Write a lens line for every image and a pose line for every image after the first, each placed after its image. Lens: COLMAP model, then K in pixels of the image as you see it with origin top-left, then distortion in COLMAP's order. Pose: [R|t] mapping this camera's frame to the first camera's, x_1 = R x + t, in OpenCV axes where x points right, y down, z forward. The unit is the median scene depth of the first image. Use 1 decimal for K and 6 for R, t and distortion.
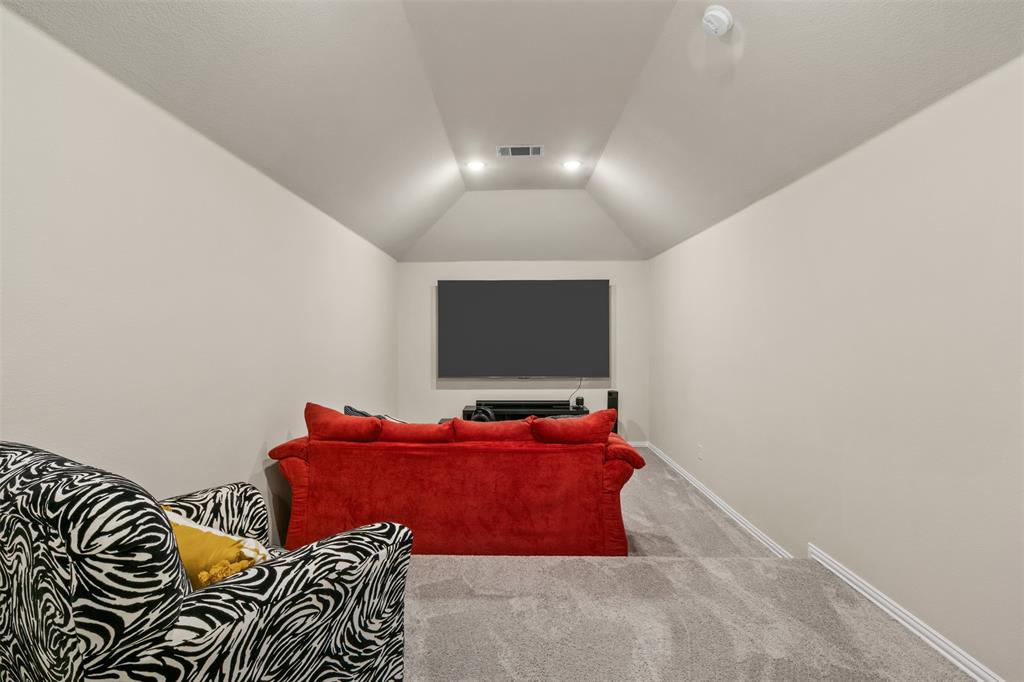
lens RADIAL K [[517.3, 0, 513.0], [0, 517.3, 340.4], [0, 0, 1]] dist [-0.004103, -0.000439]
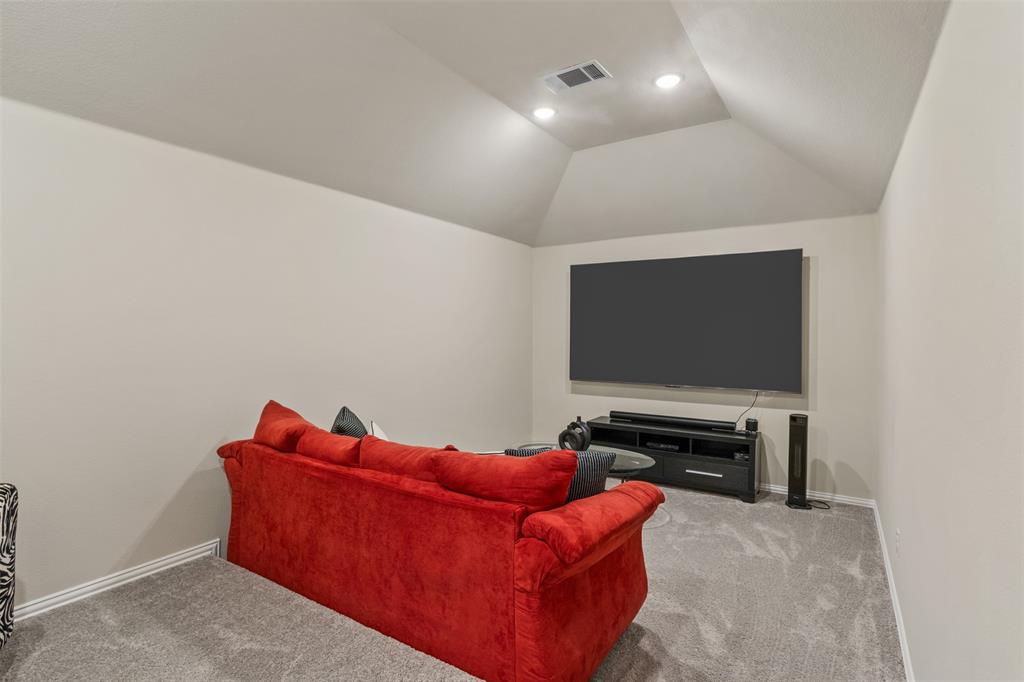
lens RADIAL K [[517.3, 0, 509.9], [0, 517.3, 335.3], [0, 0, 1]] dist [-0.004103, -0.000439]
pose [[0.837483, 0.009858, -0.546374, 0.486025], [-0.011287, 0.999936, 0.000740, -0.001242], [0.546347, 0.005548, 0.837541, 0.479196]]
